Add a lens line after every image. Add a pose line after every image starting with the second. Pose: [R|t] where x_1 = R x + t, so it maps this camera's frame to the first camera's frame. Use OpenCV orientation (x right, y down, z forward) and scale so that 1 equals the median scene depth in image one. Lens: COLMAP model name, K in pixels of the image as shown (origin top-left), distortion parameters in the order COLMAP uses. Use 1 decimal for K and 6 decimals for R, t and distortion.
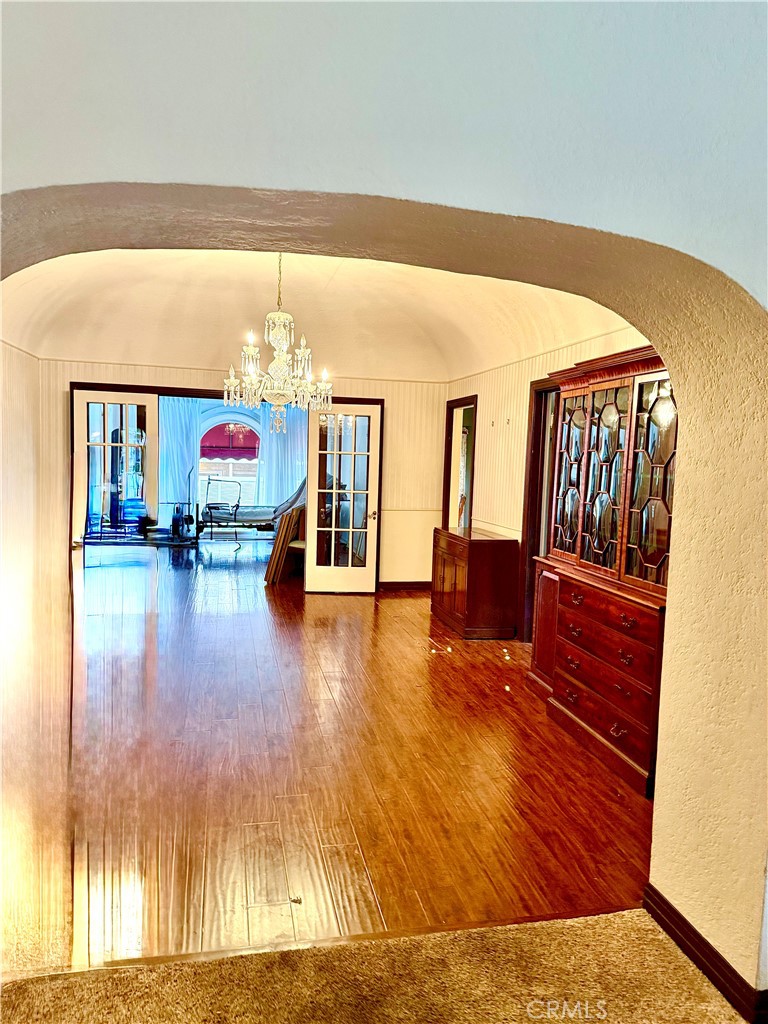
lens RADIAL K [[697.0, 0, 368.6], [0, 697.0, 514.7], [0, 0, 1]] dist [0.071173, -0.141563]
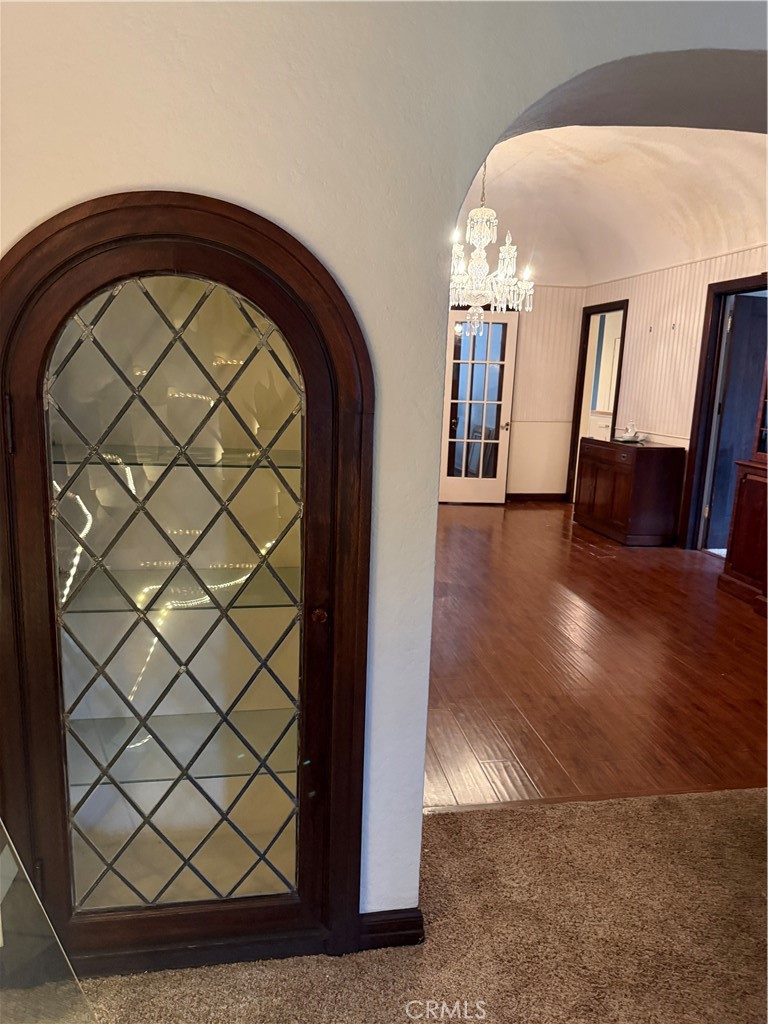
lens RADIAL K [[697.0, 0, 368.6], [0, 697.0, 514.7], [0, 0, 1]] dist [0.071173, -0.141563]
pose [[0.998689, 0.012818, -0.049556, -0.151671], [-0.007253, 0.993807, 0.110881, 0.018726], [0.050670, -0.110376, 0.992597, -0.019723]]
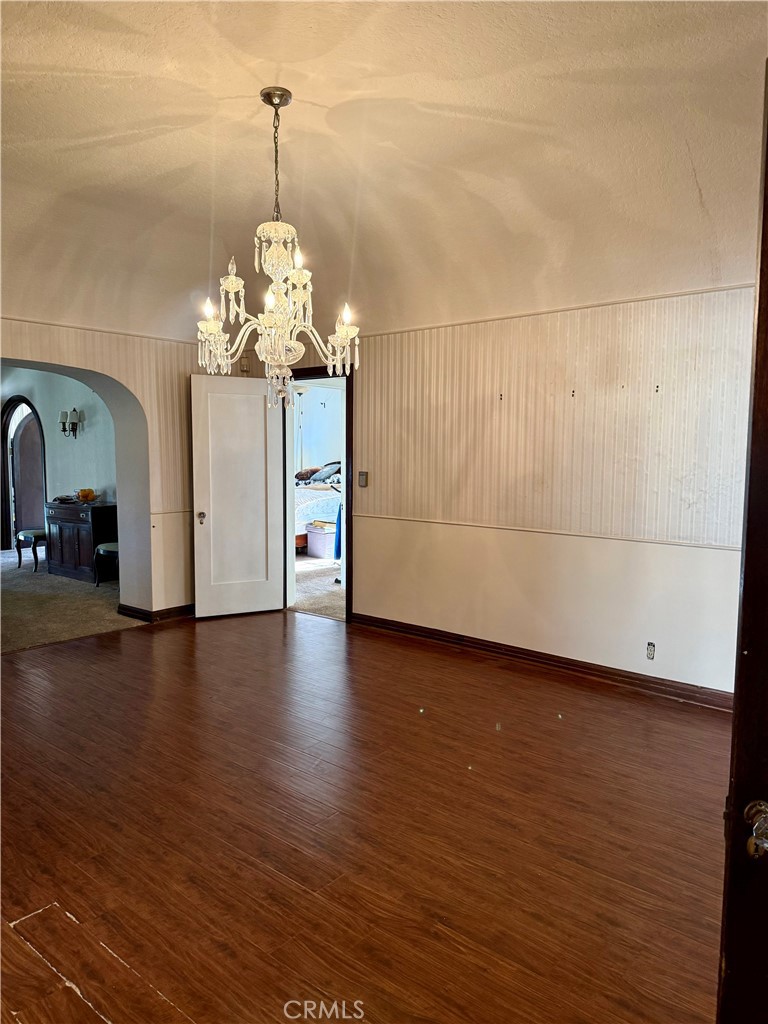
lens RADIAL K [[726.8, 0, 384.0], [0, 726.8, 512.0], [0, 0, 1]] dist [0.076135, -0.002112]
pose [[-0.773539, 0.013215, -0.633611, 0.159450], [-0.087726, 0.987925, 0.127704, -0.075166], [0.627647, 0.154368, -0.763040, 1.074306]]
